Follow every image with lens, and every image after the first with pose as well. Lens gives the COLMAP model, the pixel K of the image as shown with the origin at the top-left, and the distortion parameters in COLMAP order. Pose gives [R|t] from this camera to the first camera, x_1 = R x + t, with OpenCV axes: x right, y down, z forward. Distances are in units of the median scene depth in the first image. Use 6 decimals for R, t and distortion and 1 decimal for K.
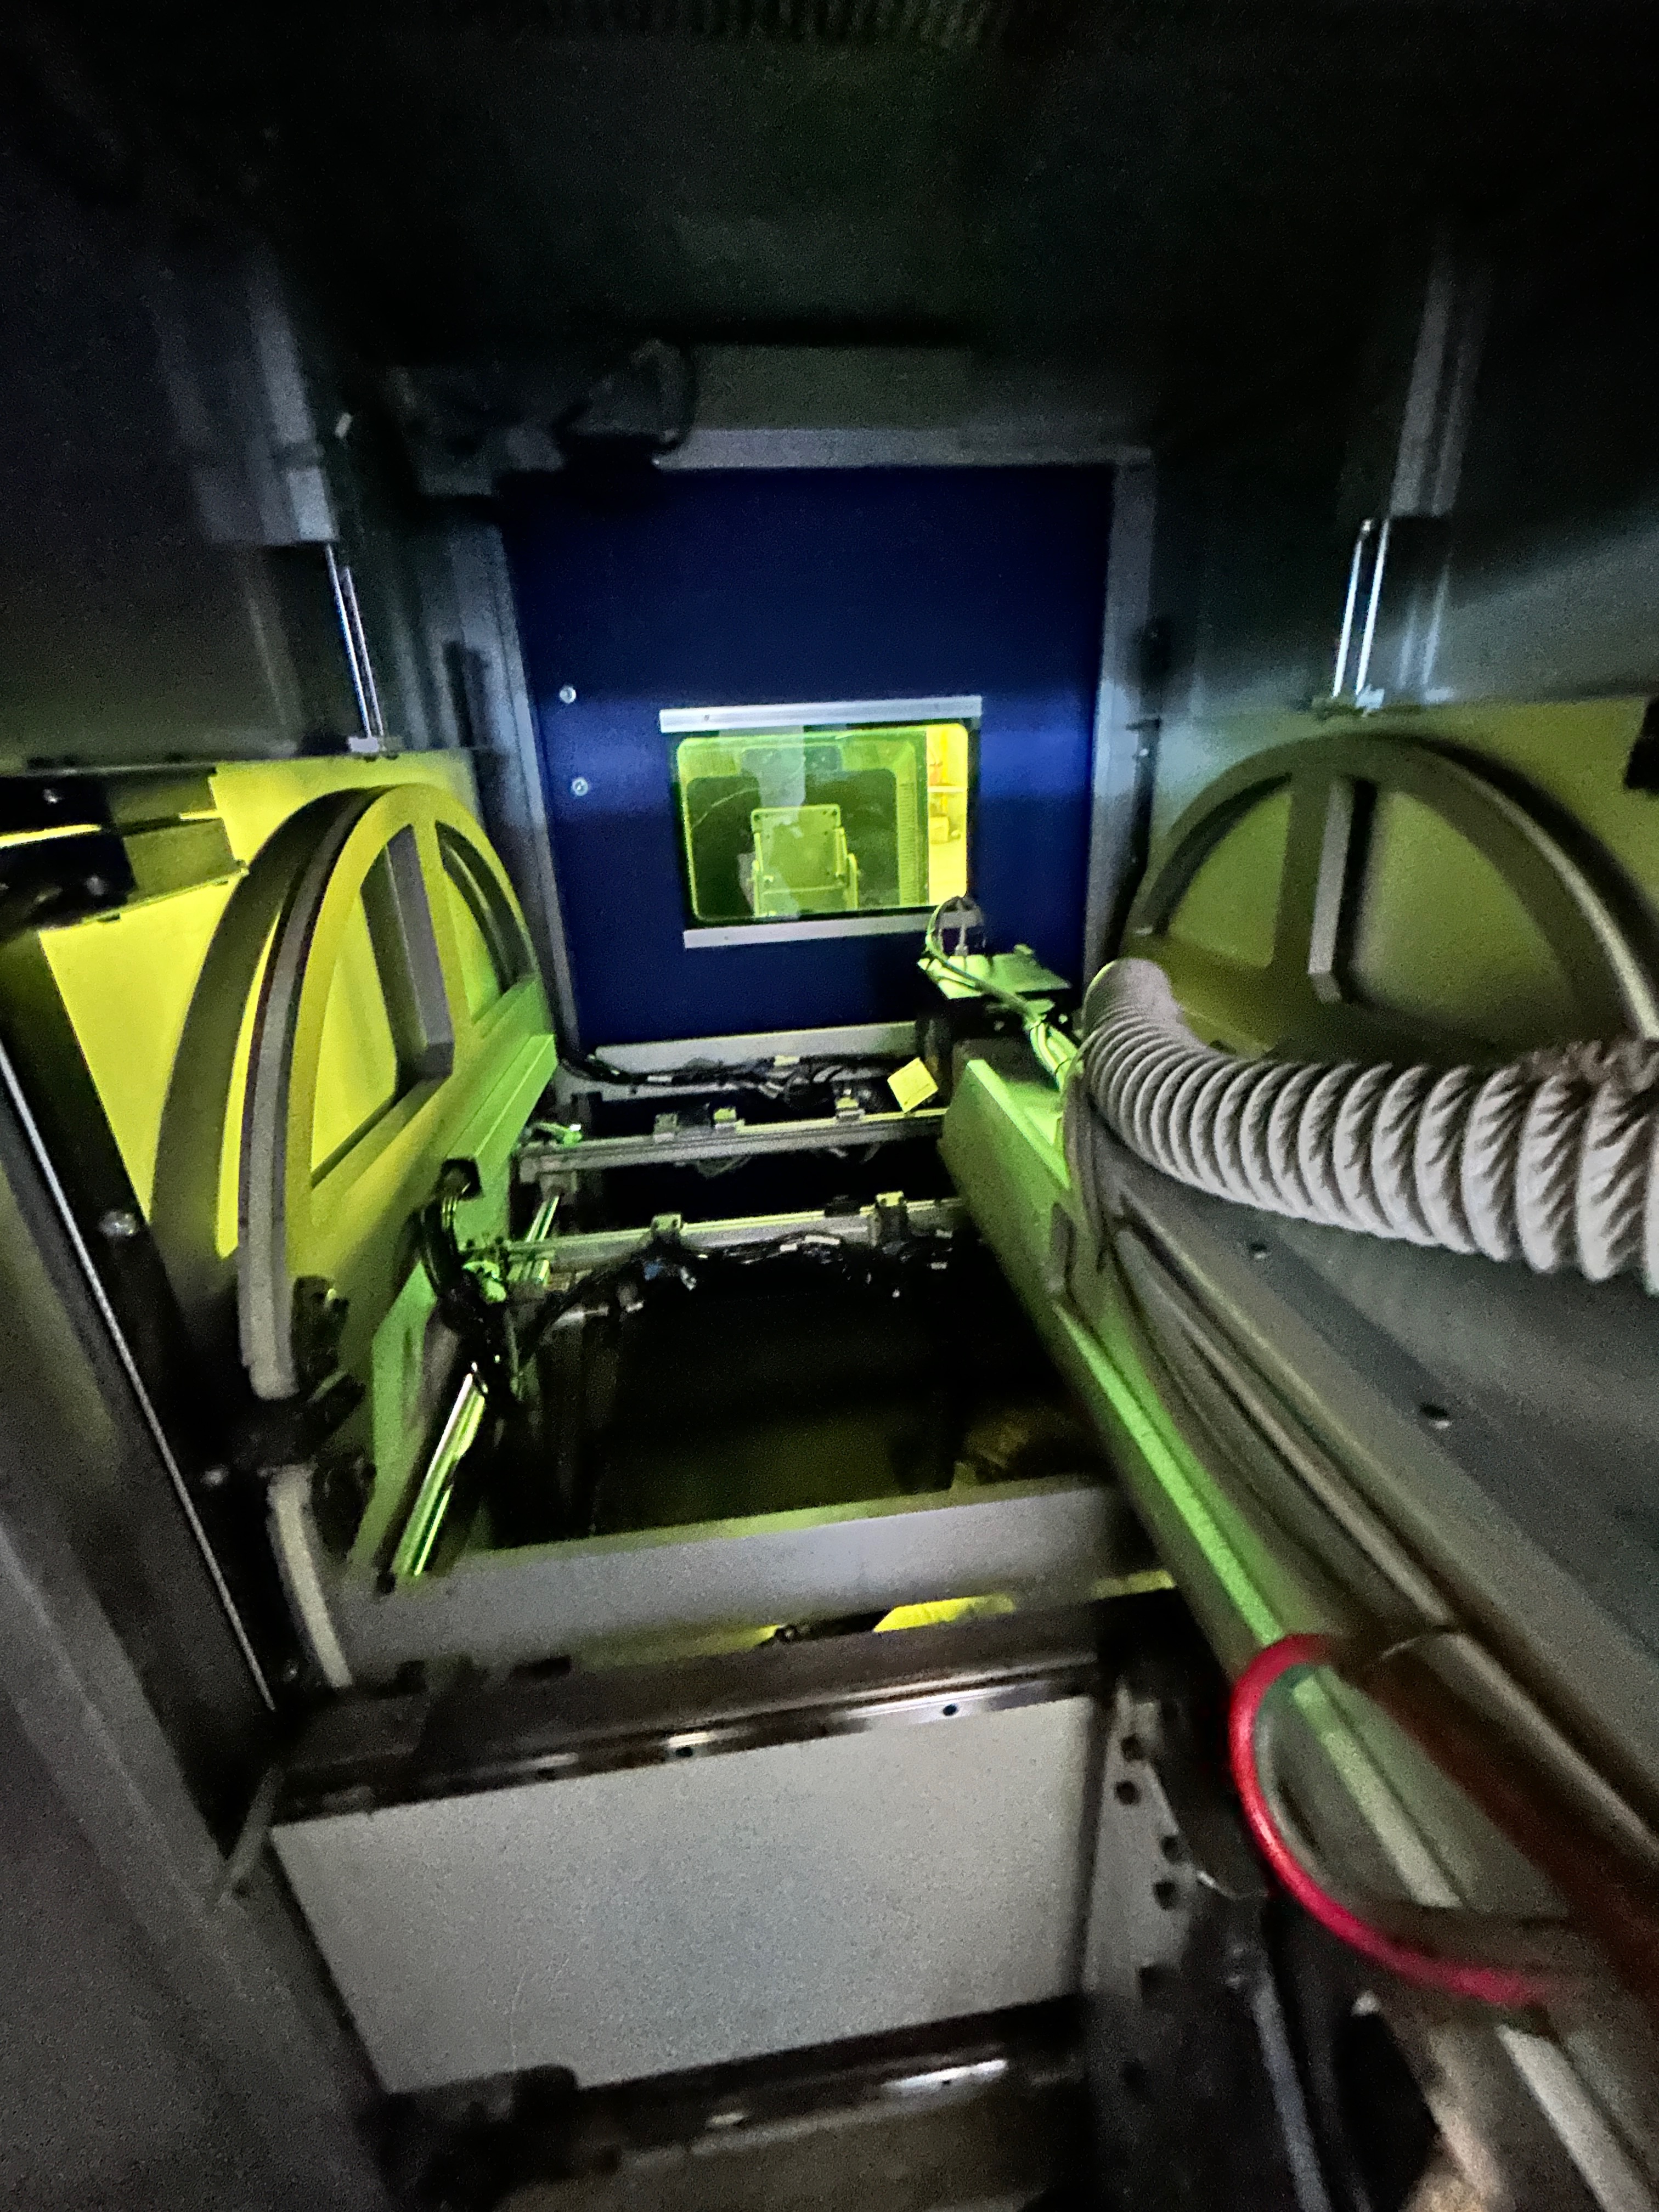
lens RADIAL K [[891.6, 0, 833.5], [0, 891.6, 1109.6], [0, 0, 1]] dist [-0.014383, 0.000436]
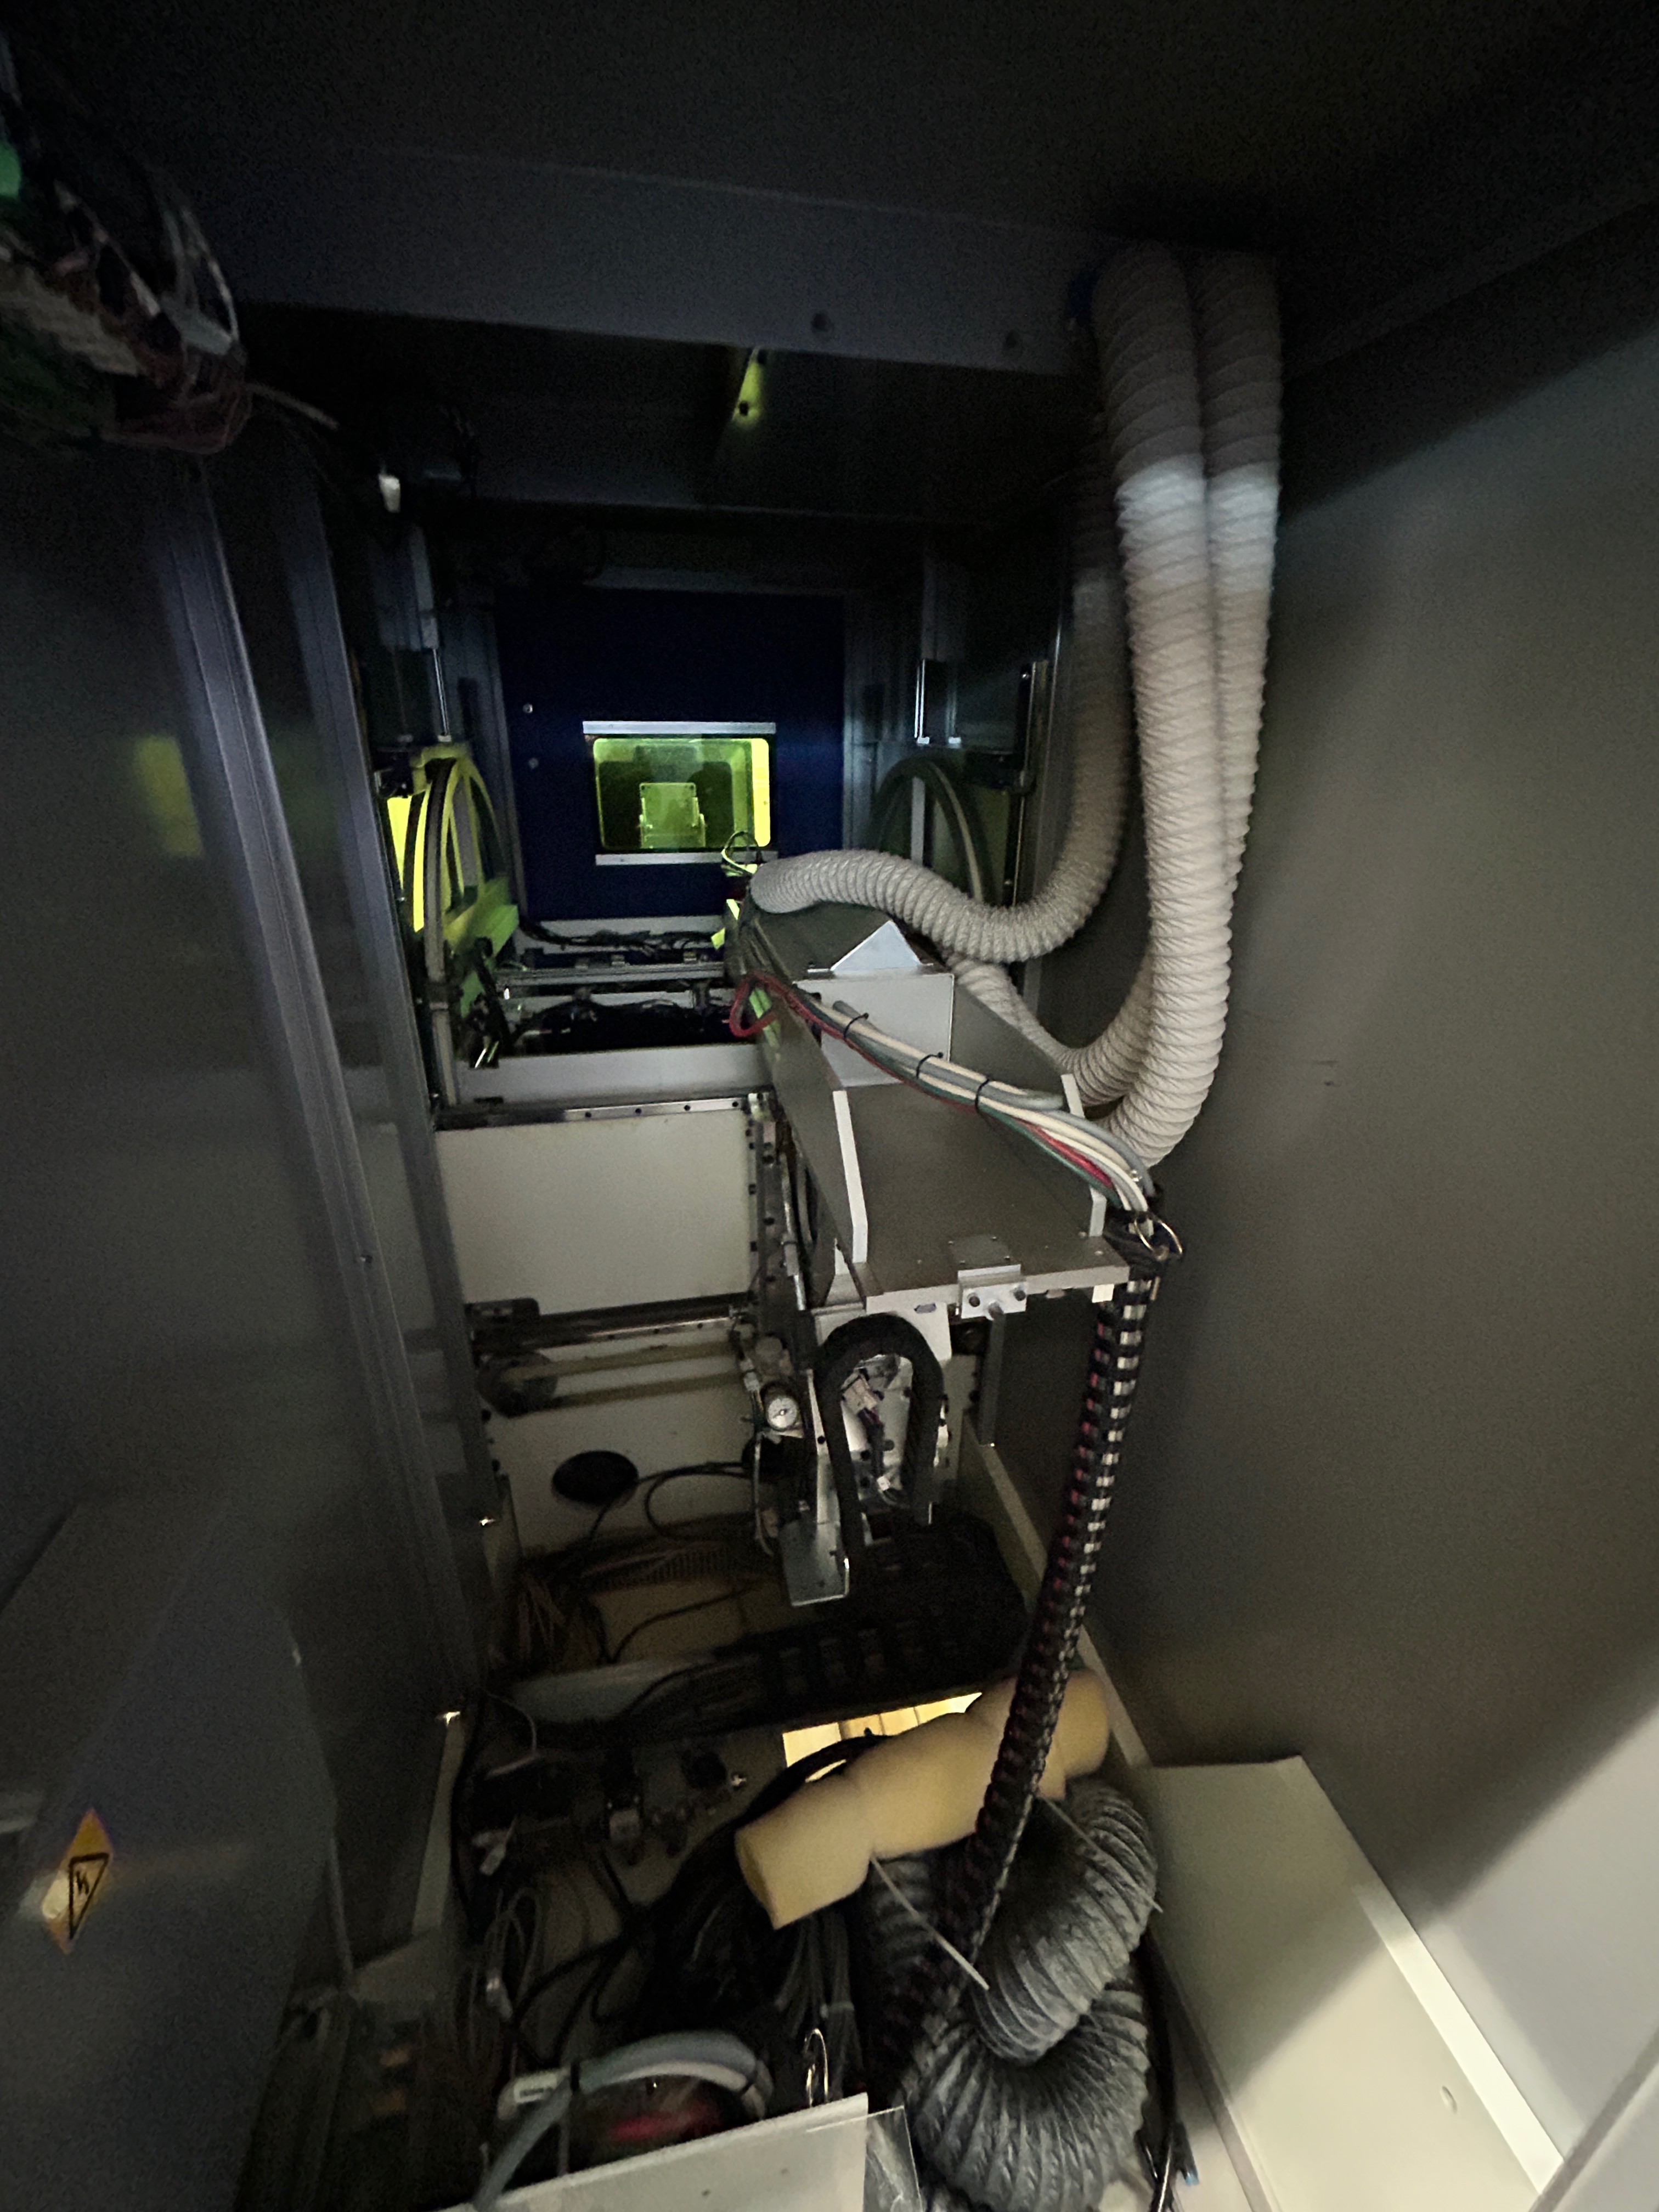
lens RADIAL K [[891.6, 0, 842.5], [0, 891.6, 1113.5], [0, 0, 1]] dist [-0.014383, 0.000436]
pose [[0.994540, 0.017910, 0.102807, 0.247032], [-0.019349, 0.999728, 0.013019, 0.489411], [-0.102546, -0.014937, 0.994616, -1.351812]]
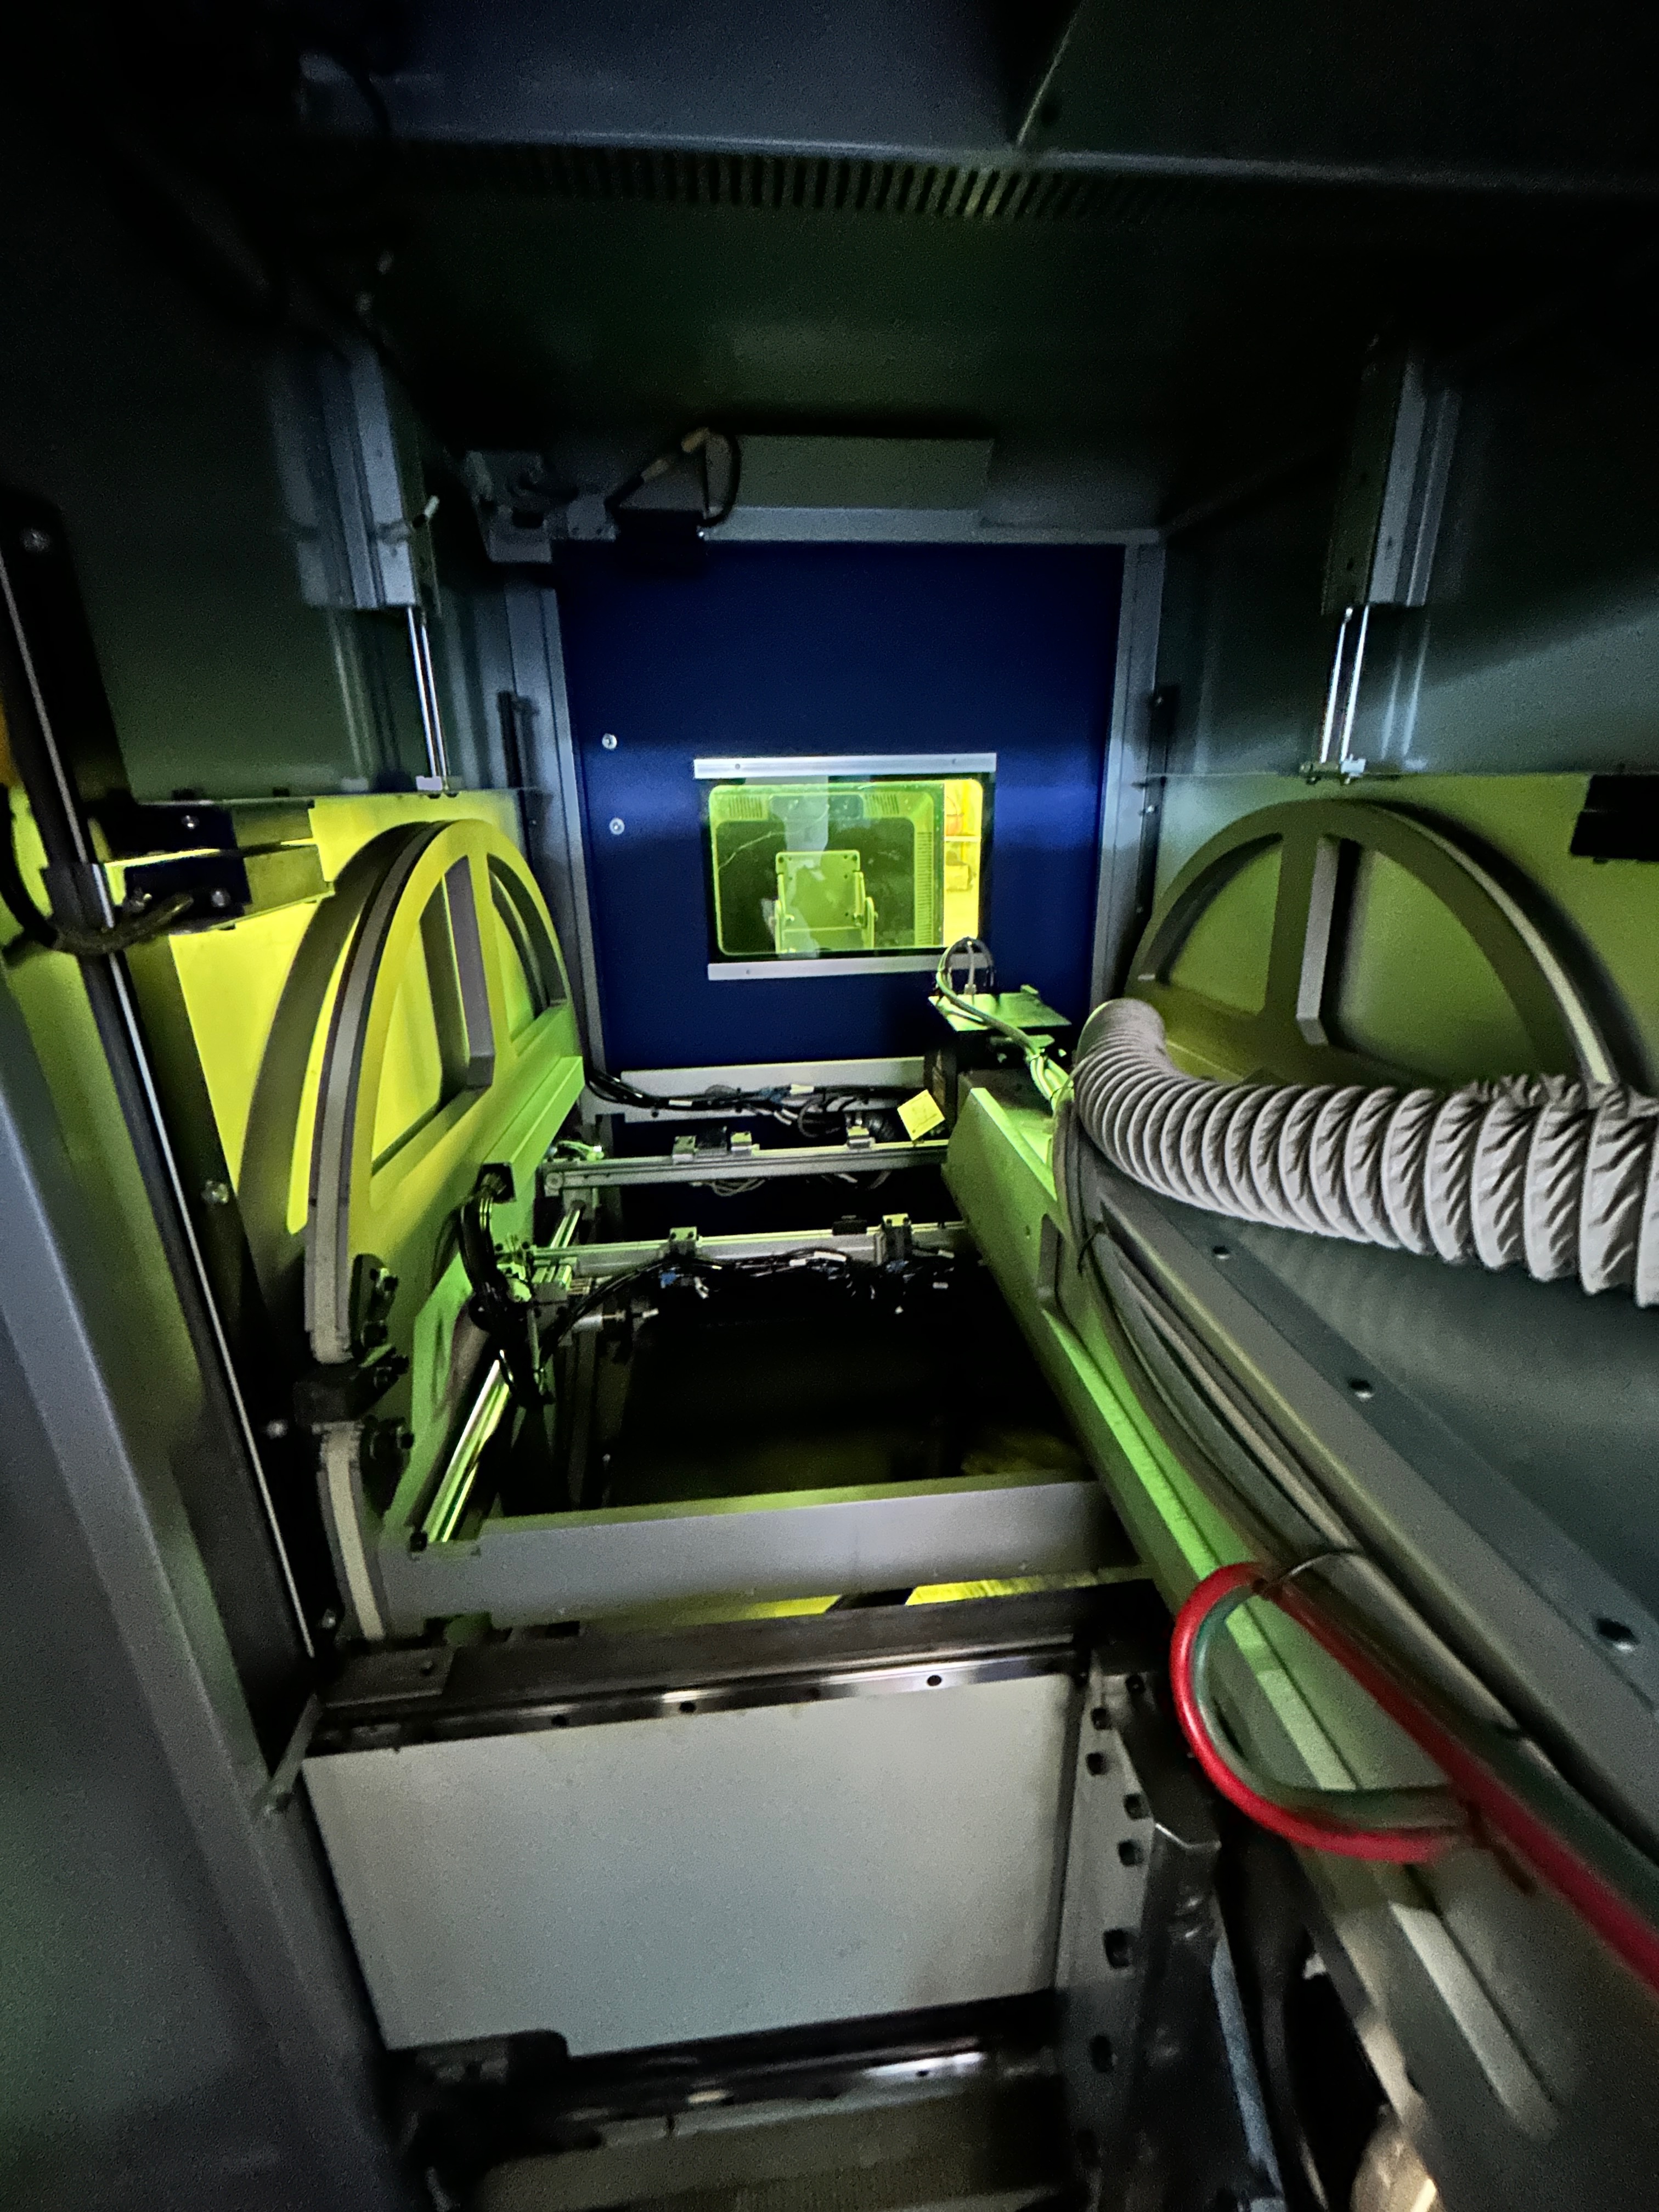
lens RADIAL K [[891.6, 0, 833.5], [0, 891.6, 1107.9], [0, 0, 1]] dist [-0.014383, 0.000436]
pose [[0.999371, 0.031833, -0.015606, 0.003430], [-0.032549, 0.998317, -0.048005, 0.029691], [0.014051, 0.048483, 0.998725, -0.083402]]
